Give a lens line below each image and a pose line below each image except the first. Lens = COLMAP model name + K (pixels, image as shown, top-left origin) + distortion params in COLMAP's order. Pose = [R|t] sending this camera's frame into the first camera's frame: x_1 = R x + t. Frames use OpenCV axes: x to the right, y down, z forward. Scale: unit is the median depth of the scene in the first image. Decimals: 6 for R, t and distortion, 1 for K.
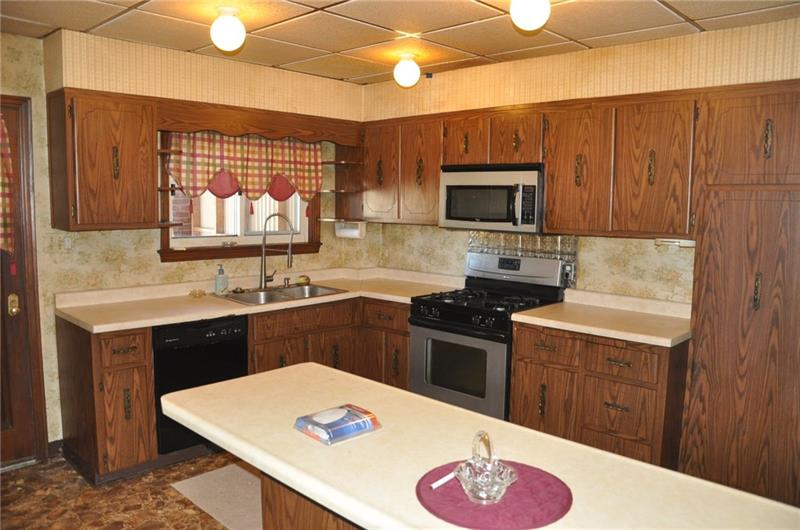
lens RADIAL K [[615.2, 0, 400.7], [0, 615.2, 252.9], [0, 0, 1]] dist [-0.099762, 0.005147]
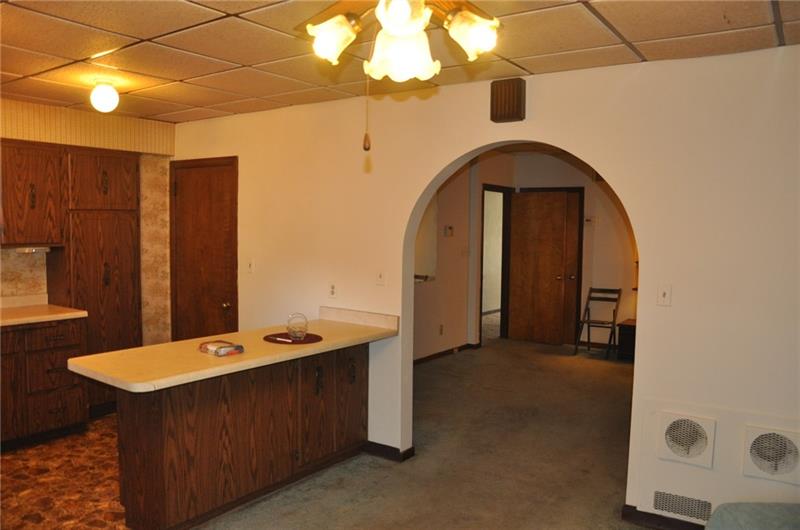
lens RADIAL K [[627.5, 0, 403.4], [0, 627.5, 271.3], [0, 0, 1]] dist [-0.171125, 0.138637]
pose [[-0.141089, -0.093934, 0.985530, -0.921006], [0.066671, 0.992327, 0.104126, -0.050140], [-0.987749, 0.080397, -0.133744, 0.317614]]
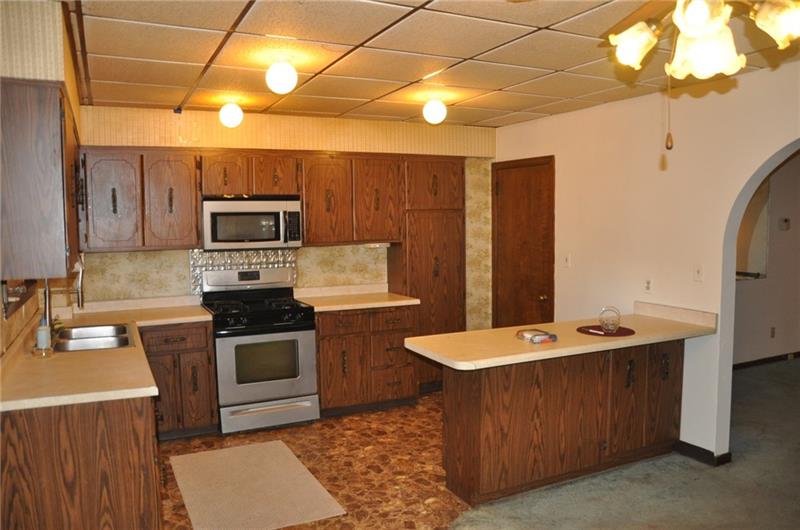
lens RADIAL K [[627.5, 0, 403.4], [0, 627.5, 271.3], [0, 0, 1]] dist [-0.171125, 0.138637]
pose [[0.353986, -0.098990, 0.929997, -0.981412], [0.098299, 0.992813, 0.068261, -0.051188], [-0.930071, 0.067254, 0.361172, 0.302290]]
